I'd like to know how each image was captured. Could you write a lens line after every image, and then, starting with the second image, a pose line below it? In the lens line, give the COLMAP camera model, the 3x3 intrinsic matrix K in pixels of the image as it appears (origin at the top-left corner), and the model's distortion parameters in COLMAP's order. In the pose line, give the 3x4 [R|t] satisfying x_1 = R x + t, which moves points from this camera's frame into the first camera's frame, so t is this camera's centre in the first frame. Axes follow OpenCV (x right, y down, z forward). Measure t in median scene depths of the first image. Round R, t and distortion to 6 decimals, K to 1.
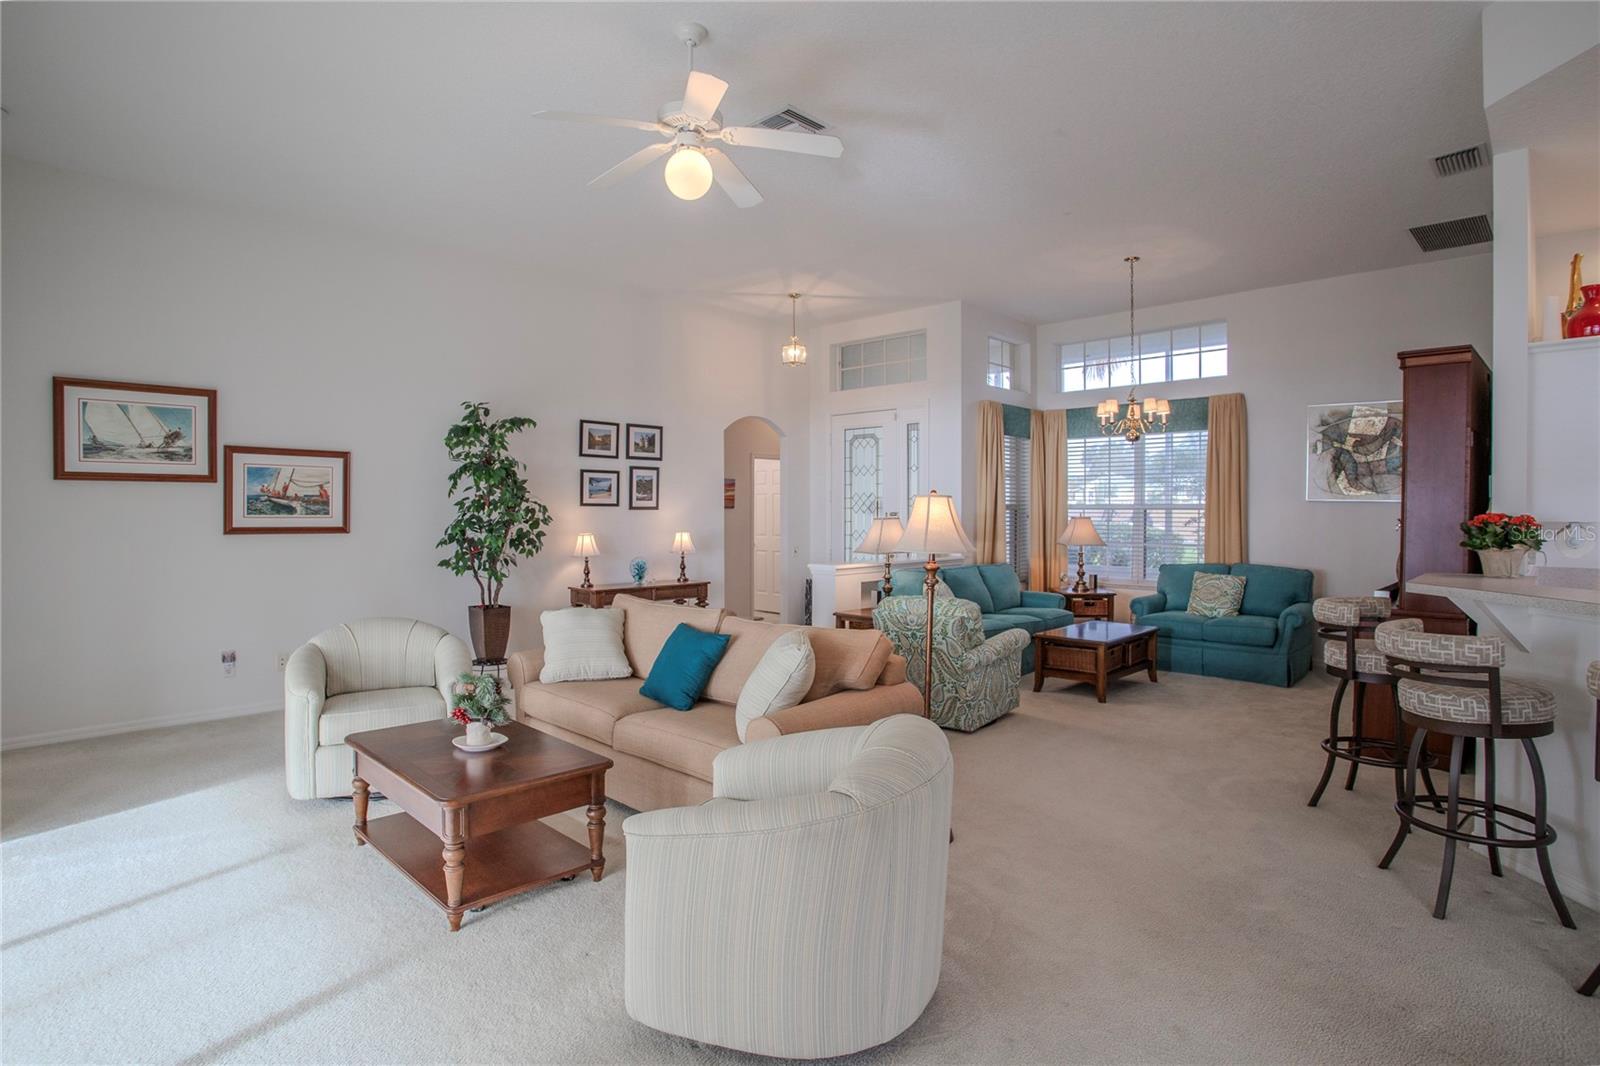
lens RADIAL K [[805.2, 0, 796.3], [0, 805.2, 525.3], [0, 0, 1]] dist [-0.065519, 0.022924]
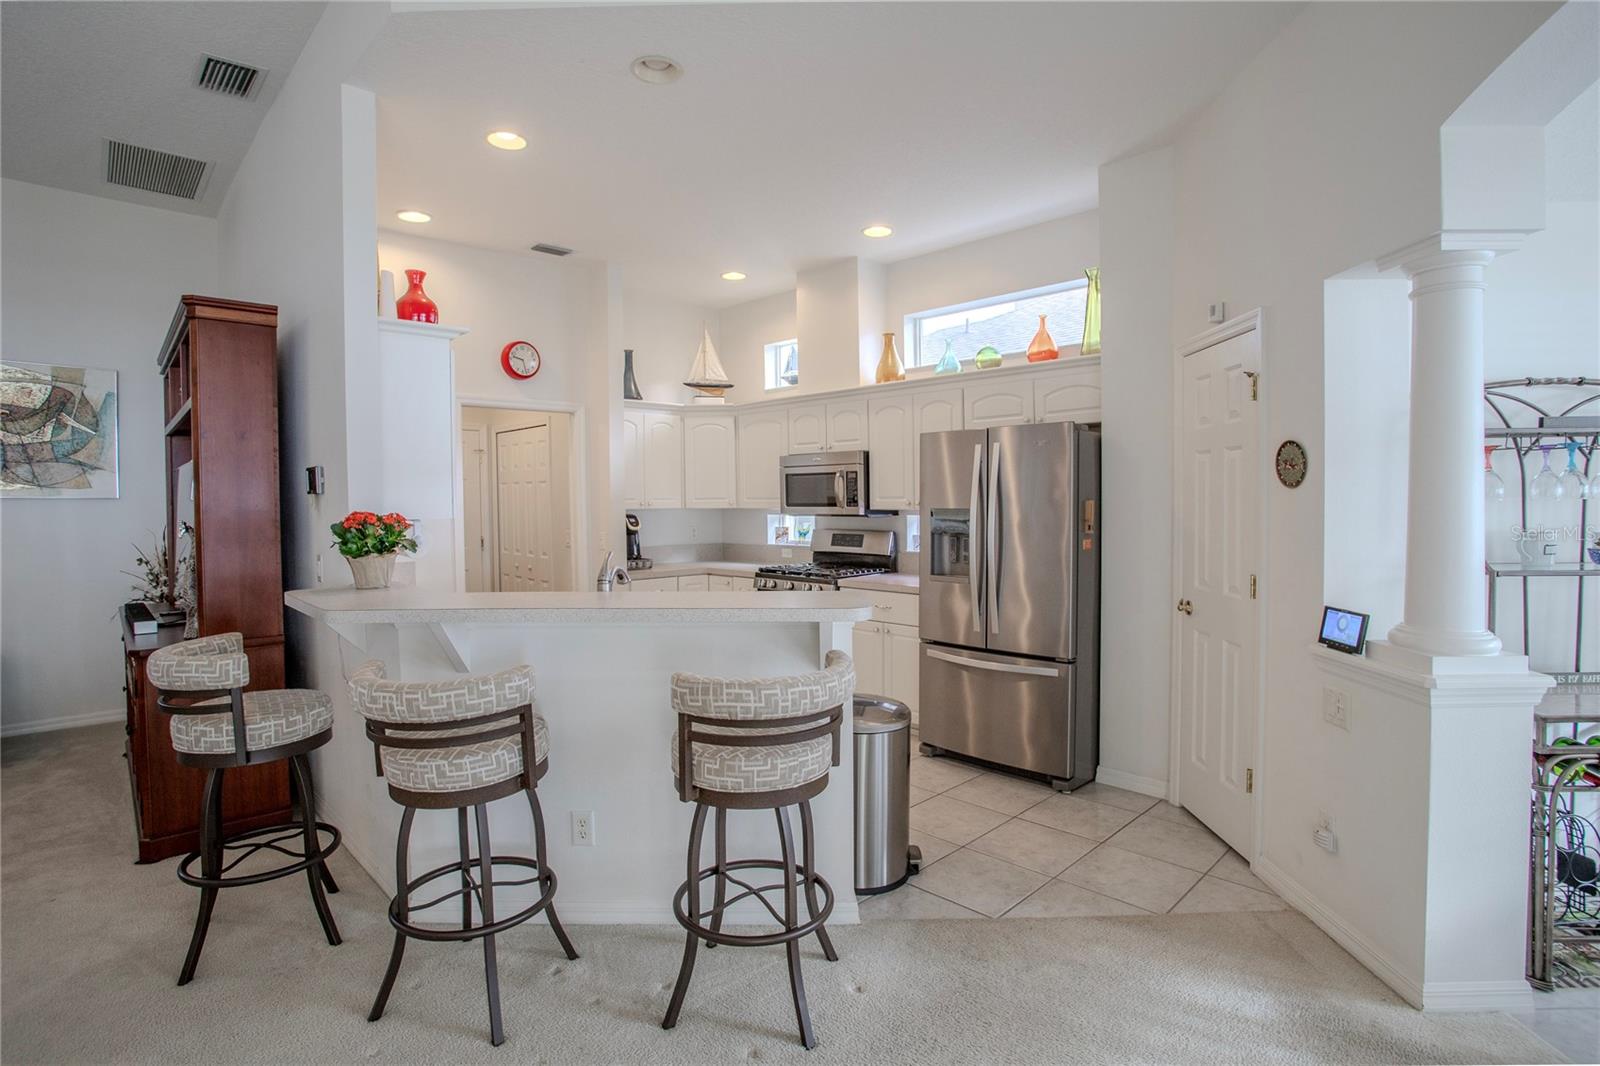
lens RADIAL K [[794.9, 0, 803.2], [0, 794.9, 524.5], [0, 0, 1]] dist [-0.073062, 0.030495]
pose [[0.018072, -0.035484, 0.999207, 0.035313], [0.031595, 0.998891, 0.034902, -0.008055], [-0.999337, 0.030940, 0.019173, 0.250019]]
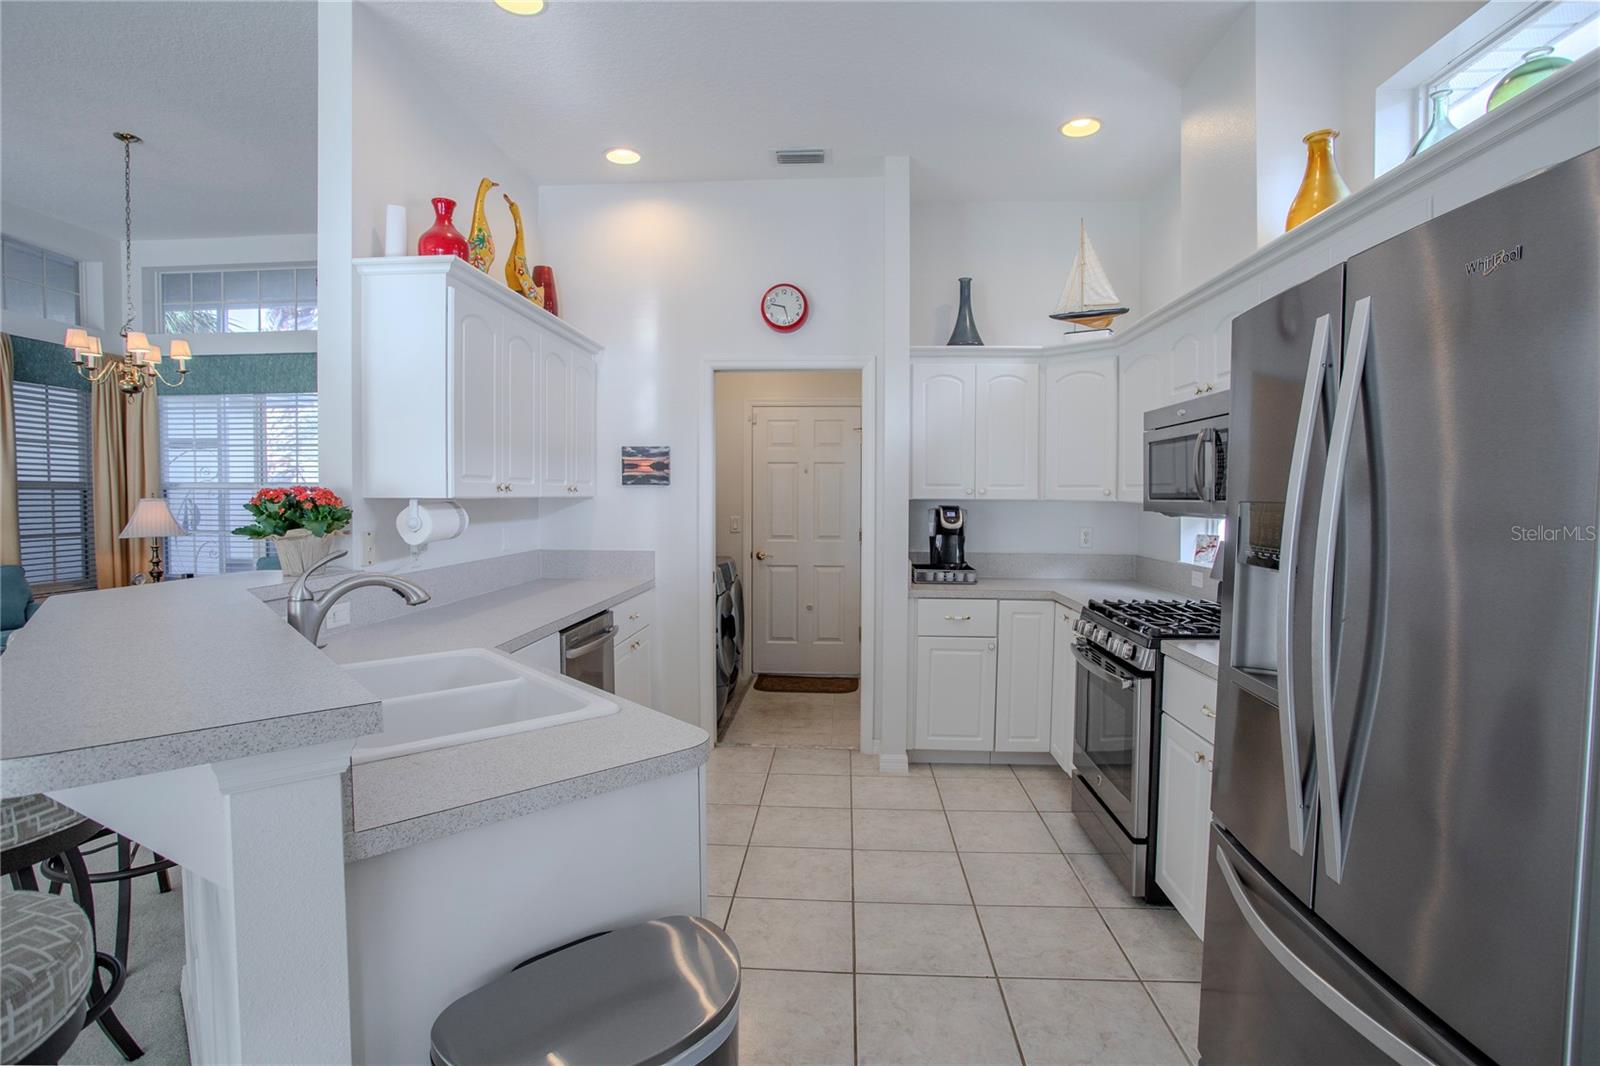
lens RADIAL K [[805.2, 0, 796.3], [0, 805.2, 525.3], [0, 0, 1]] dist [-0.065519, 0.022924]
pose [[0.758989, -0.017063, 0.650879, 0.377850], [0.008132, 0.999827, 0.016727, 0.007829], [-0.651052, -0.007403, 0.758997, 0.066224]]
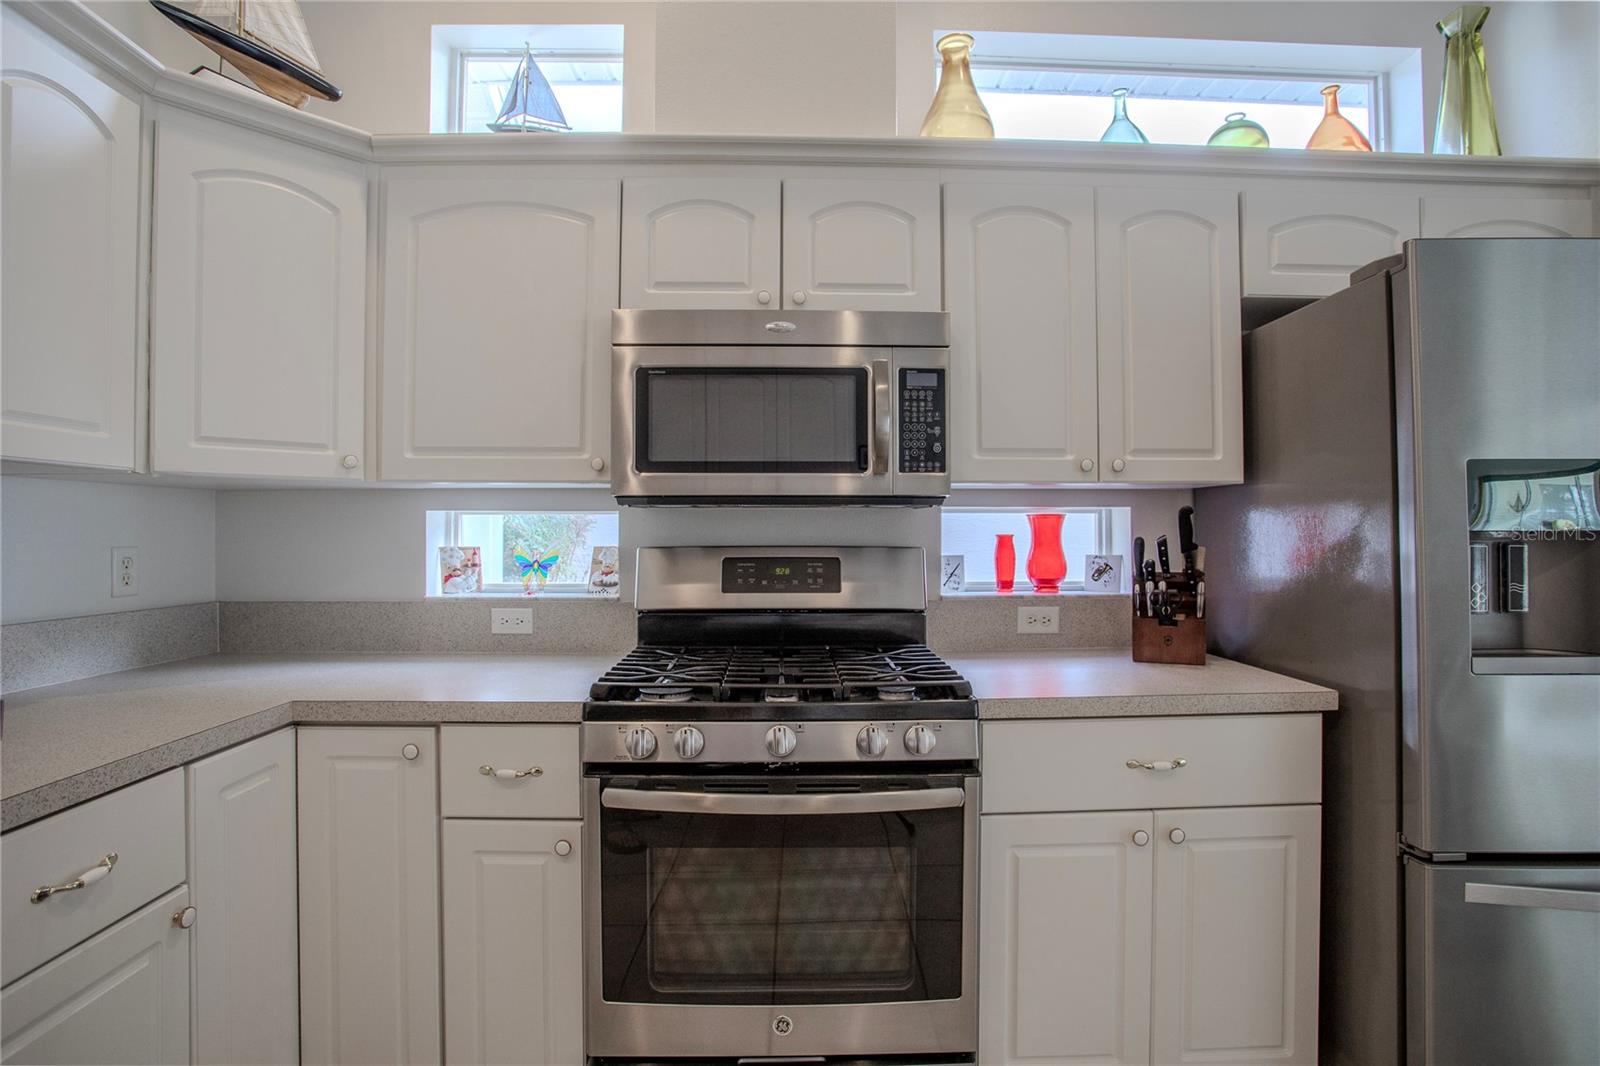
lens RADIAL K [[784.3, 0, 806.2], [0, 784.3, 523.9], [0, 0, 1]] dist [-0.081870, 0.040481]
pose [[-0.721689, 0.007186, 0.692180, 0.625396], [0.016525, 0.999840, 0.006849, 0.016347], [-0.692020, 0.016382, -0.721692, 0.420291]]
